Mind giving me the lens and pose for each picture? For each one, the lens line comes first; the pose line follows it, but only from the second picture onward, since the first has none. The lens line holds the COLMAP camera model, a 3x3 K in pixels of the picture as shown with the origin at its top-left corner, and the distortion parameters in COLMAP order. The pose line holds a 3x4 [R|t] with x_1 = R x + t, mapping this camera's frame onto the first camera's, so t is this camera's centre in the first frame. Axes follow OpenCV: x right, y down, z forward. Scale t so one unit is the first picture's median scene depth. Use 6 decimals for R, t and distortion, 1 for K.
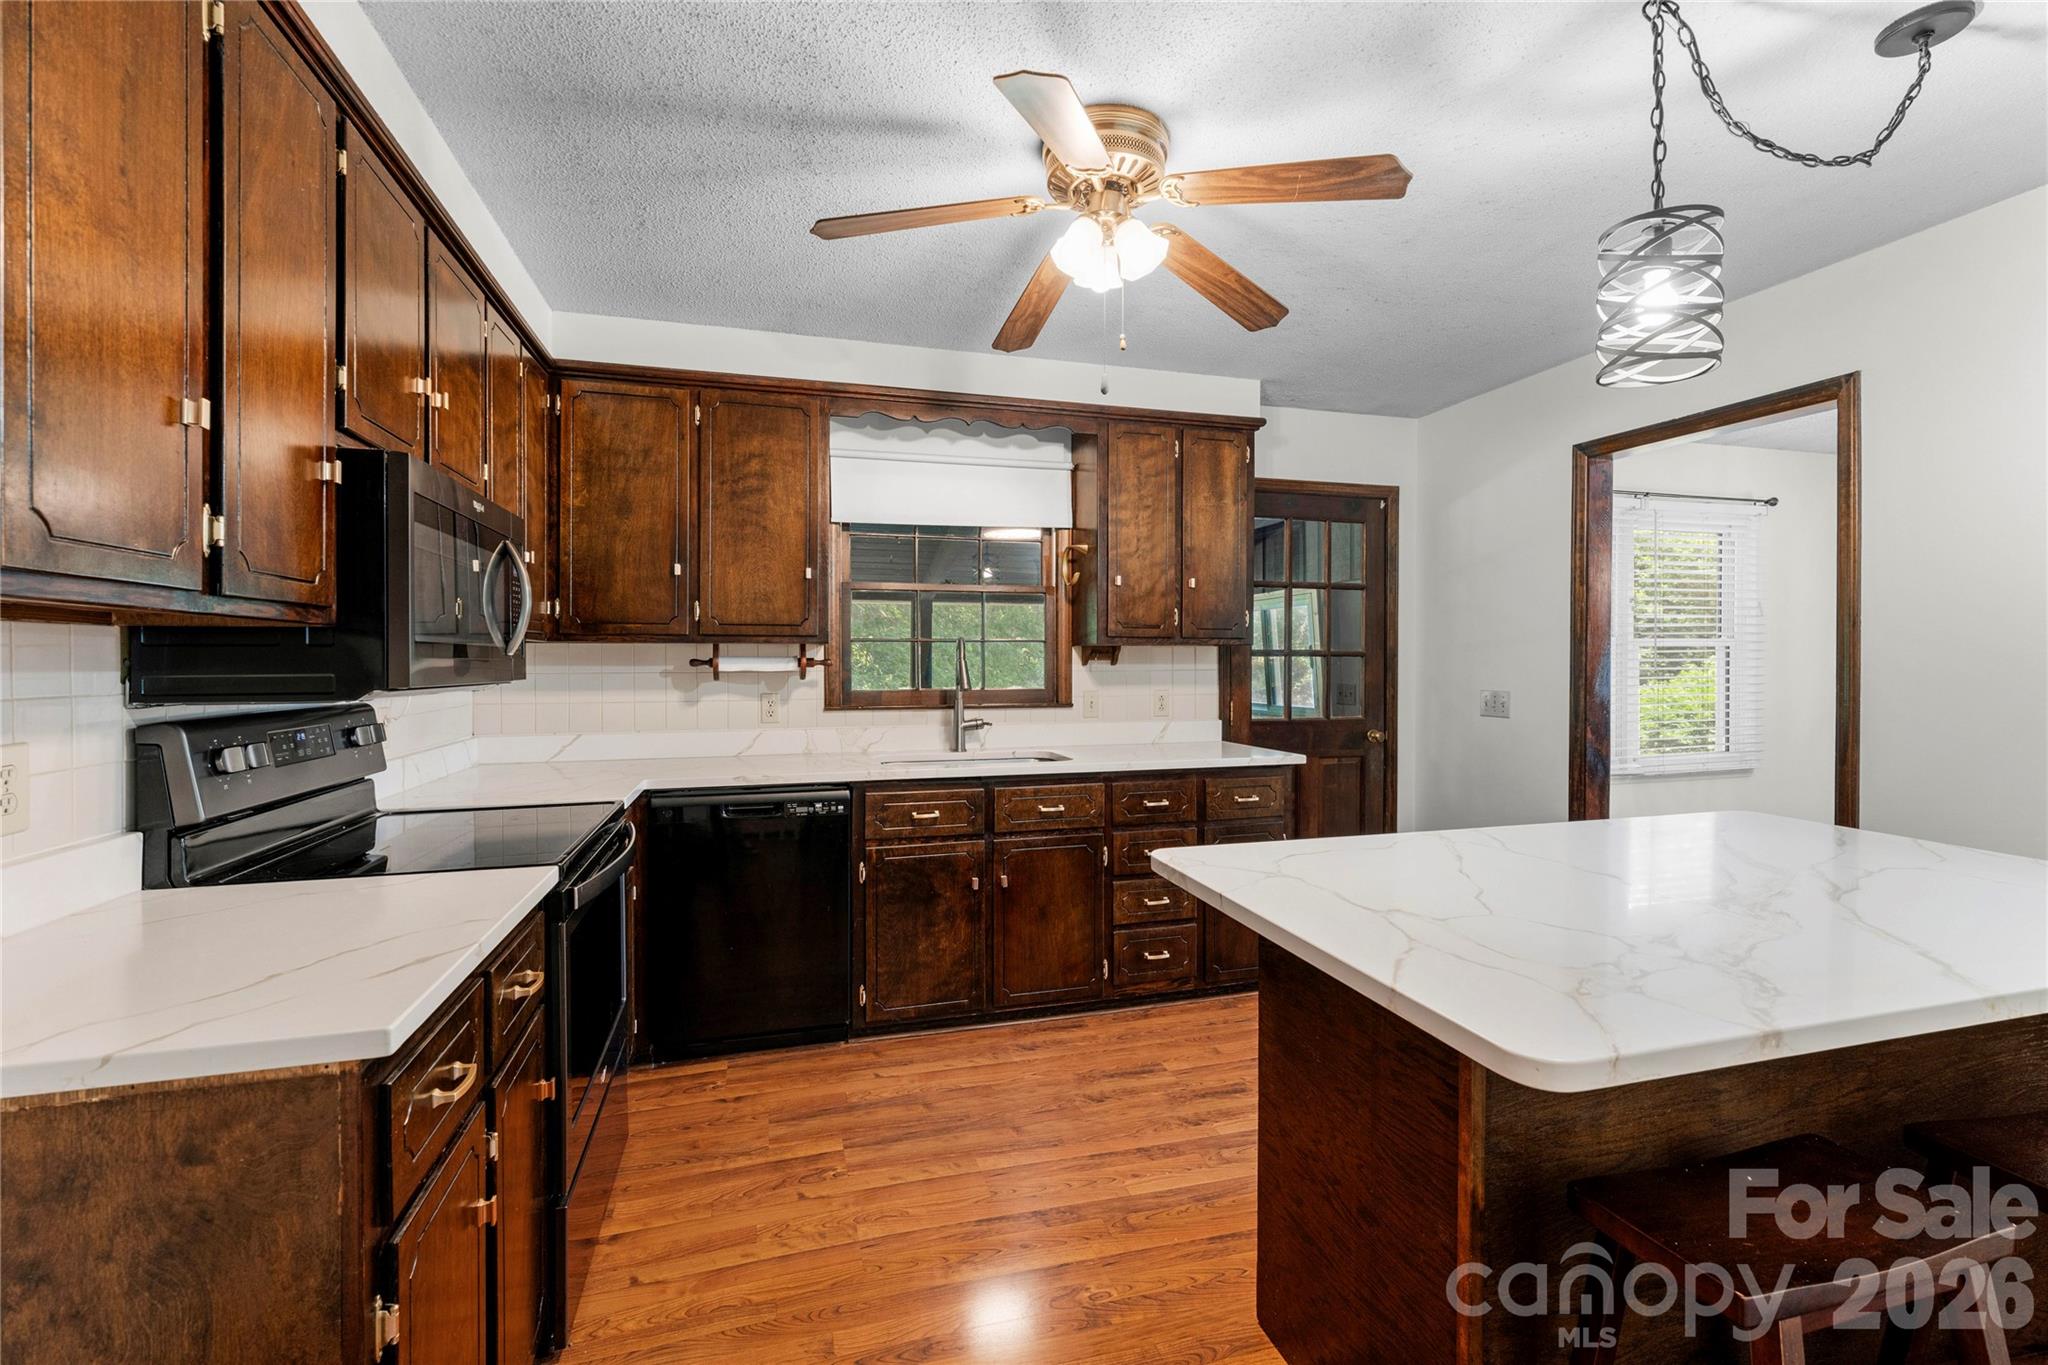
lens RADIAL K [[881.5, 0, 1024.0], [0, 881.5, 682.5], [0, 0, 1]] dist [-0.001246, -0.000581]
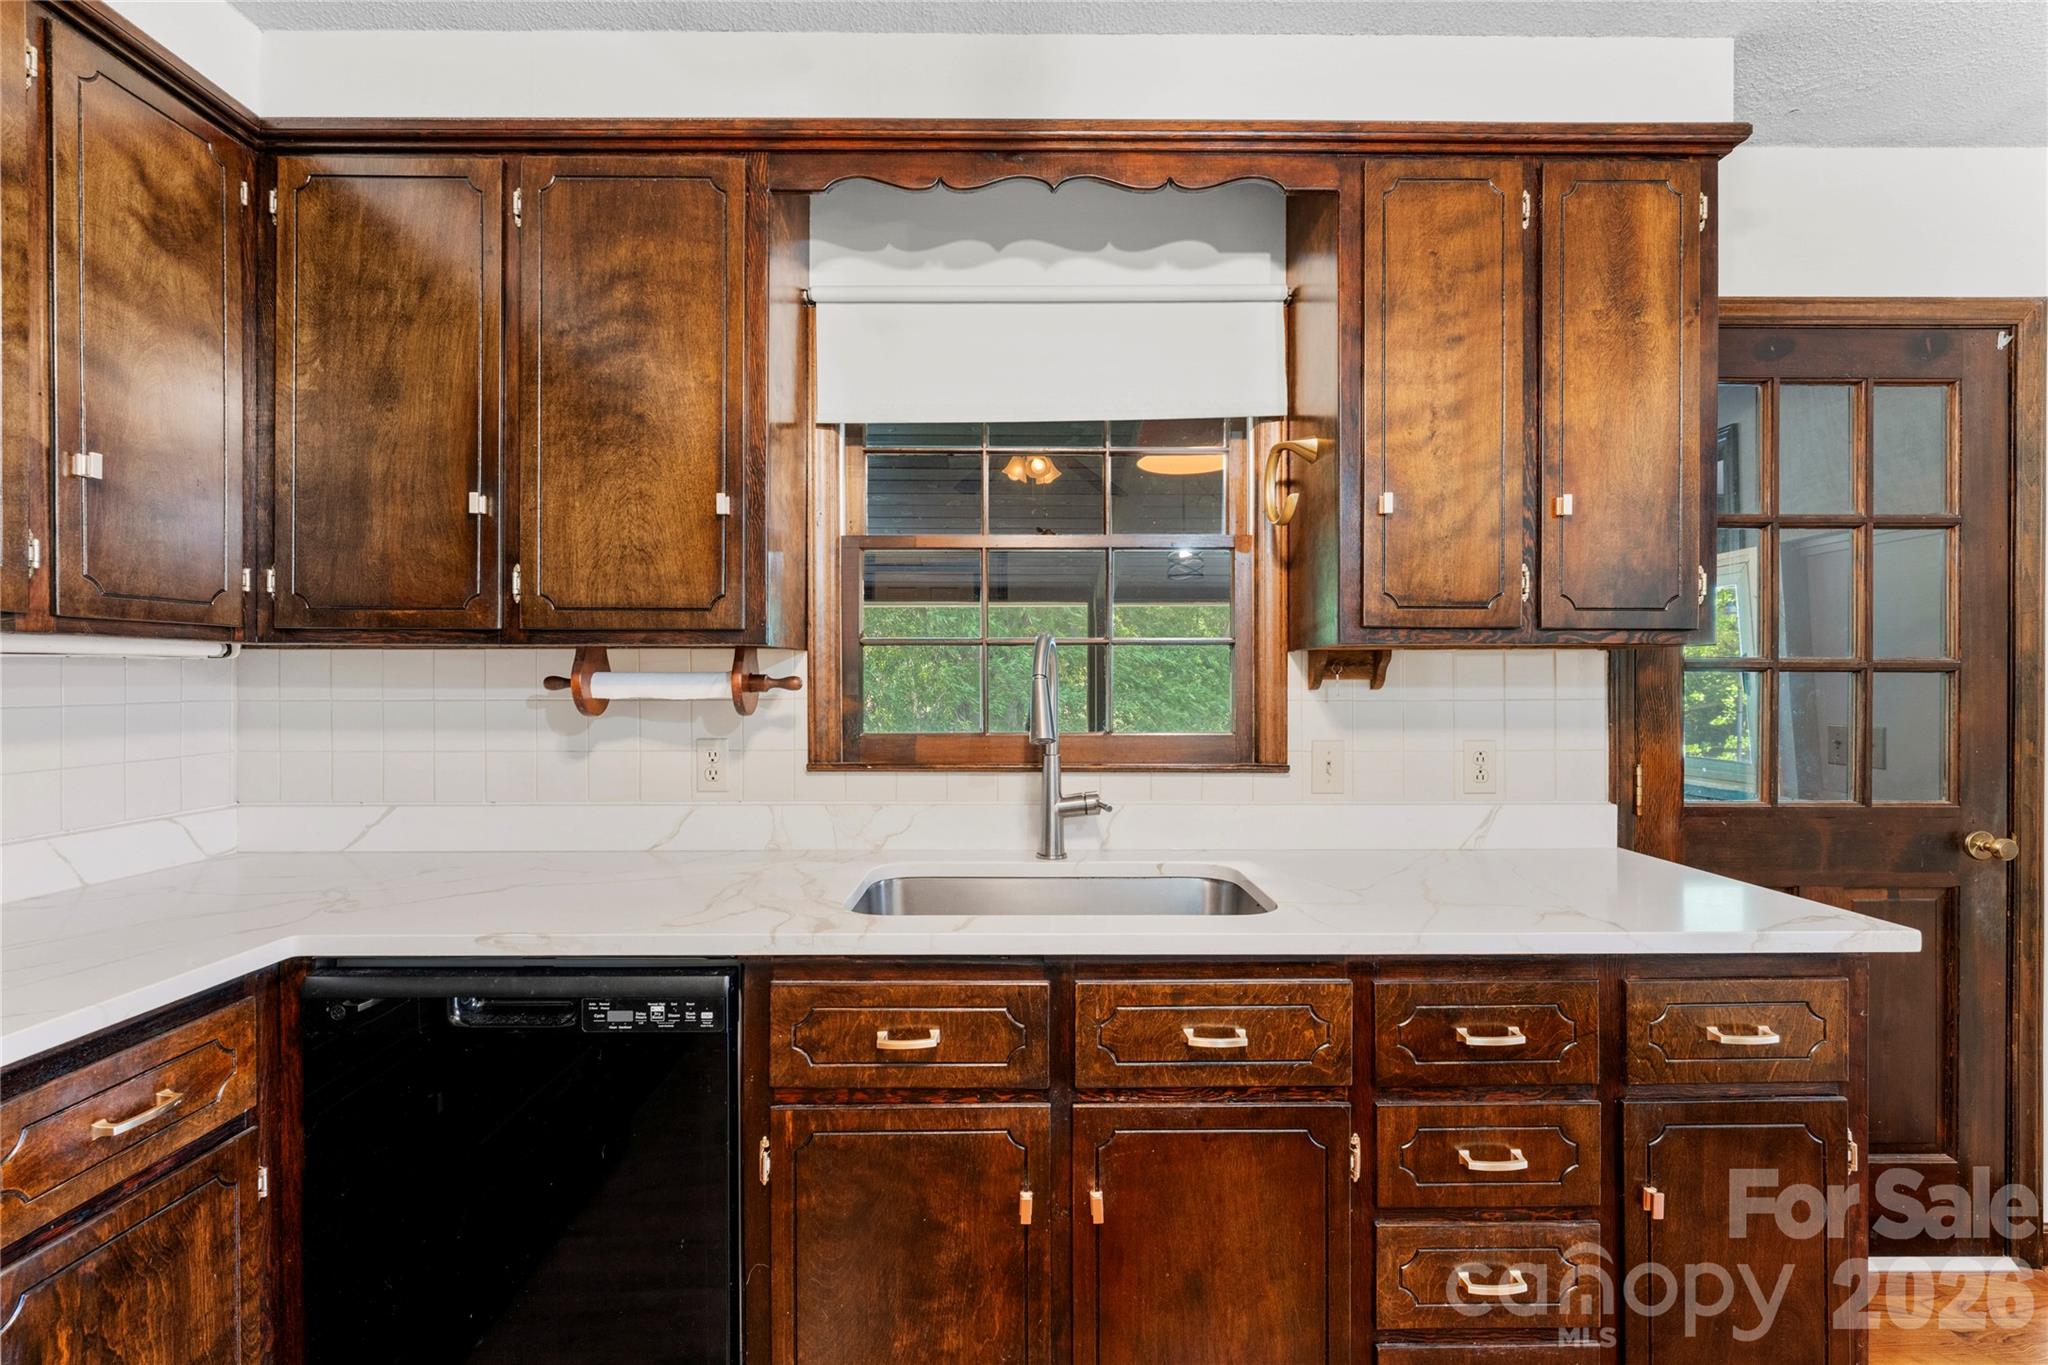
lens RADIAL K [[881.5, 0, 1024.0], [0, 881.5, 682.5], [0, 0, 1]] dist [-0.001246, -0.000581]
pose [[0.962048, 0.001216, -0.272877, 0.052350], [-0.007716, 0.999711, -0.022749, -0.011977], [0.272770, 0.023991, 0.961780, 0.527425]]
